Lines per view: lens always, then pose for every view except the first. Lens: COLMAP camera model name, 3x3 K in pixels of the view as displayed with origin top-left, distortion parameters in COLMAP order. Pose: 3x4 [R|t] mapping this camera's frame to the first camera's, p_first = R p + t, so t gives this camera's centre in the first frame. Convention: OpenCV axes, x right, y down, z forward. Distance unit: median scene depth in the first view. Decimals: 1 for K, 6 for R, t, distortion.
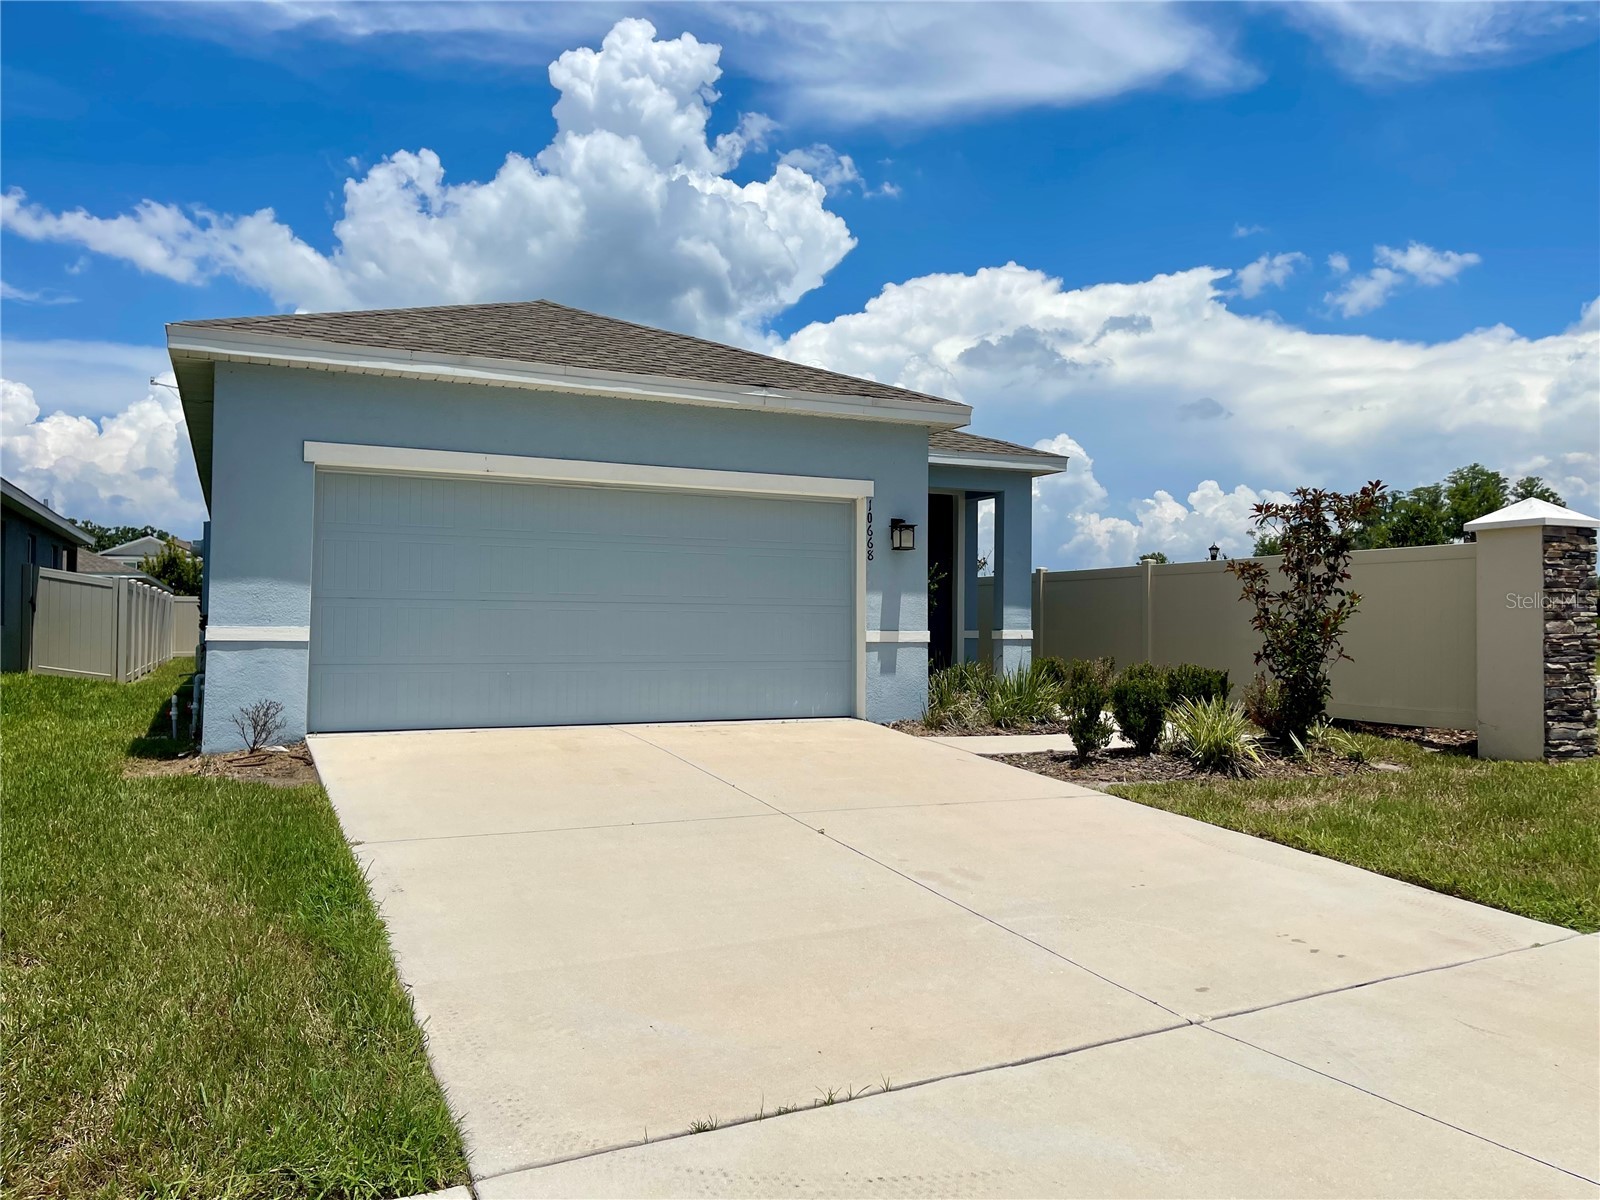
lens RADIAL K [[1160.1, 0, 836.0], [0, 1160.1, 605.8], [0, 0, 1]] dist [0.065955, -0.075335]
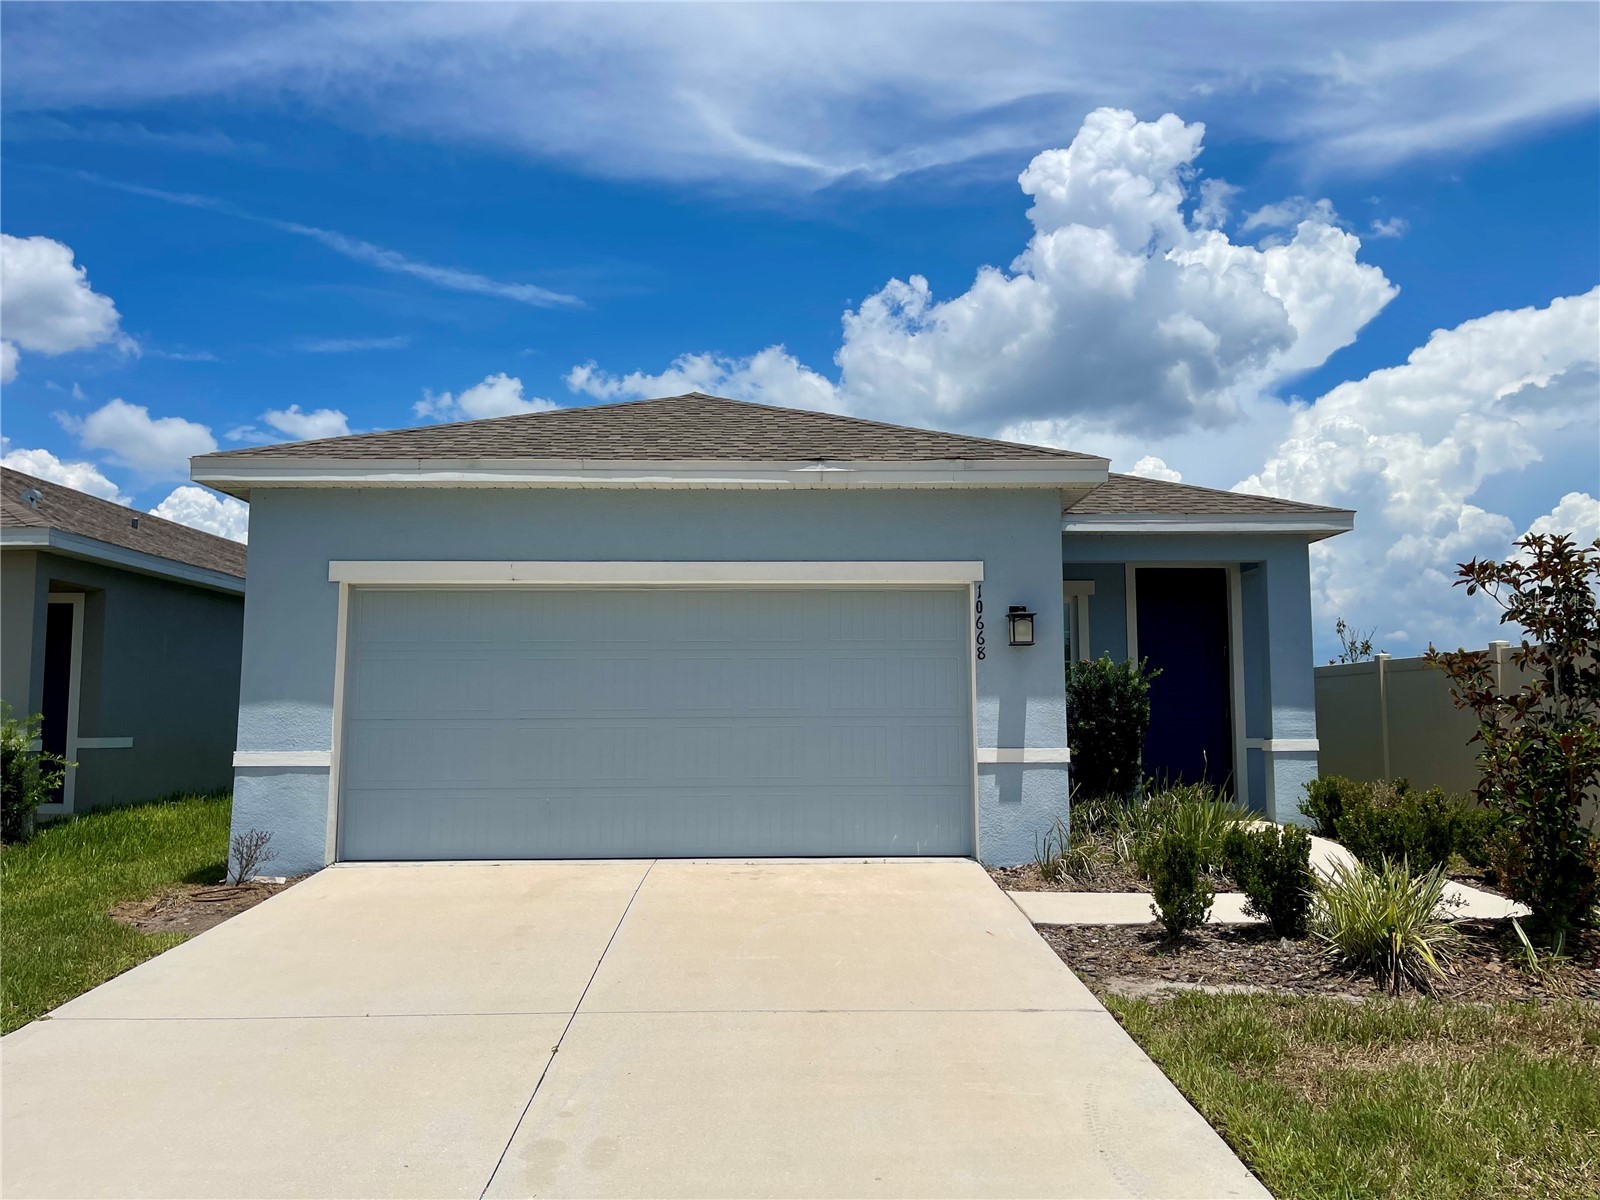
lens RADIAL K [[1160.1, 0, 836.0], [0, 1160.1, 605.8], [0, 0, 1]] dist [0.065955, -0.075335]
pose [[0.908831, -0.046728, -0.414539, 0.270507], [0.015658, 0.996827, -0.078037, -0.015055], [0.416870, 0.064432, 0.906679, 0.223704]]
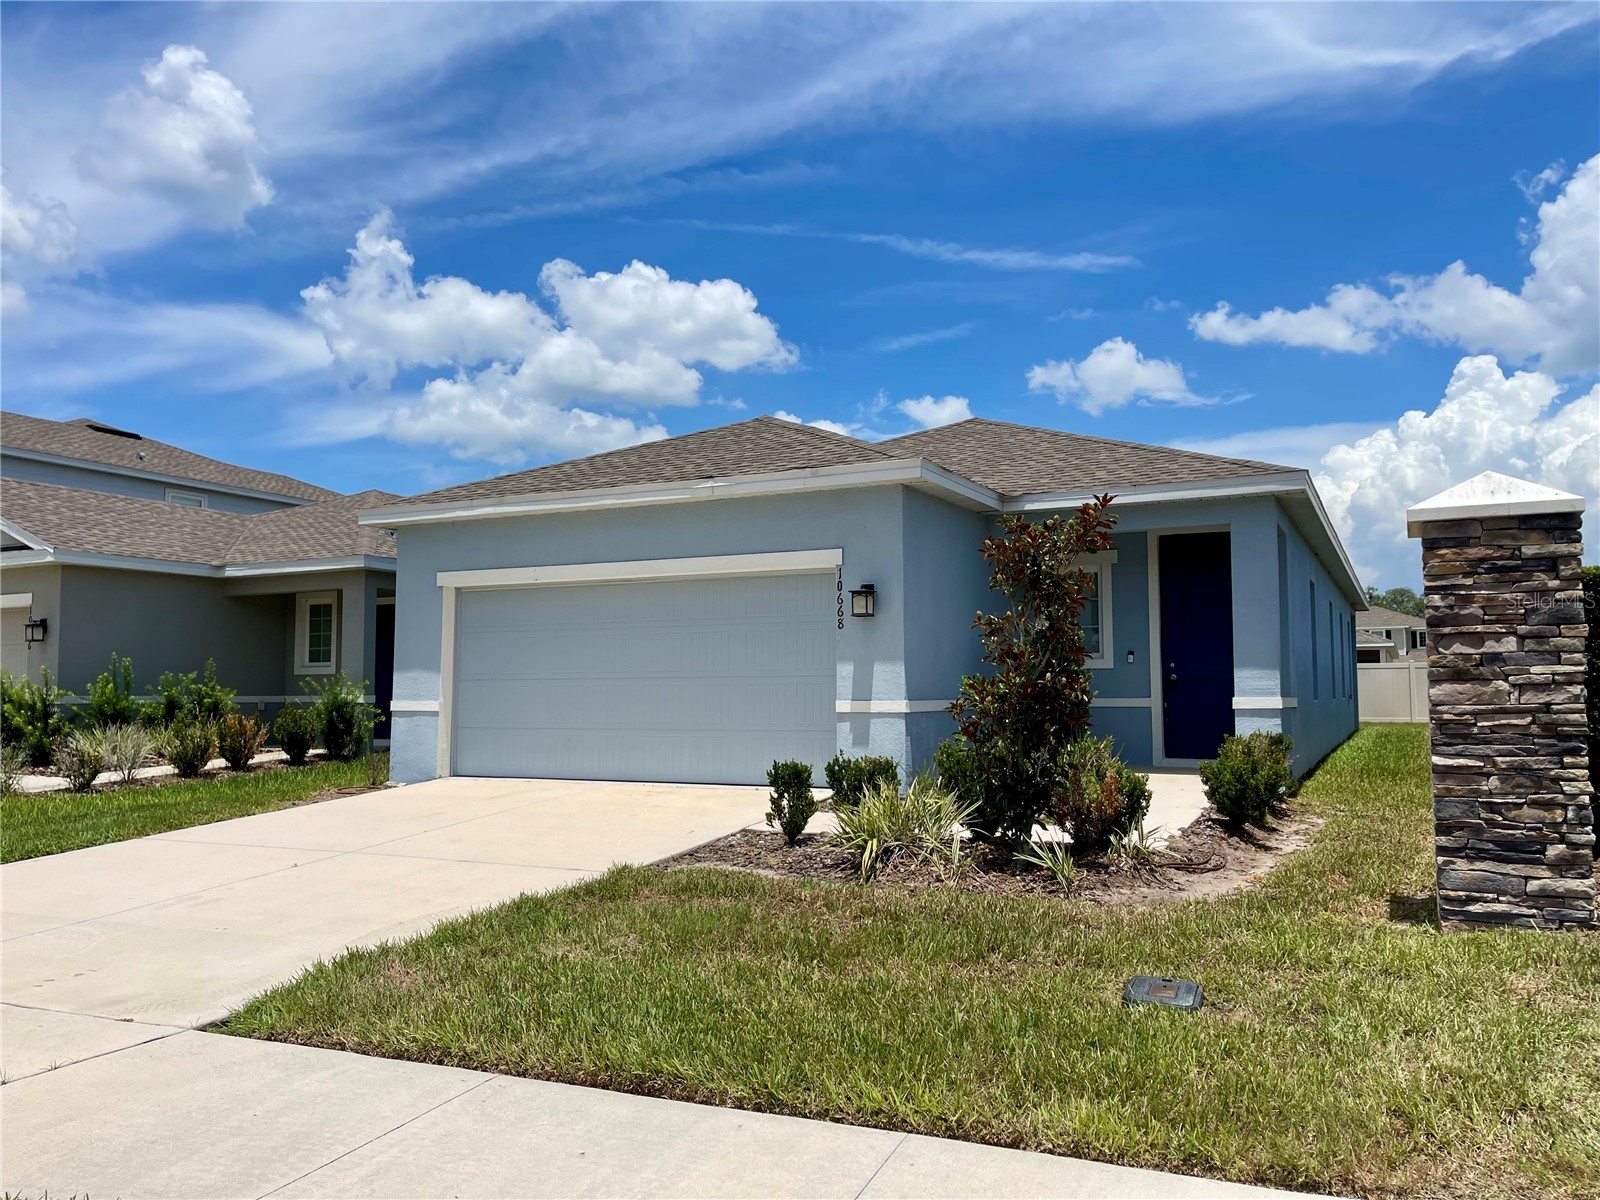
lens RADIAL K [[1260.8, 0, 969.3], [0, 1260.8, 600.9], [0, 0, 1]] dist [0.083626, -0.197429]
pose [[0.629674, -0.062629, -0.774331, 0.920881], [0.023473, 0.997824, -0.061617, 0.005279], [0.776505, 0.020623, 0.629774, 0.405437]]
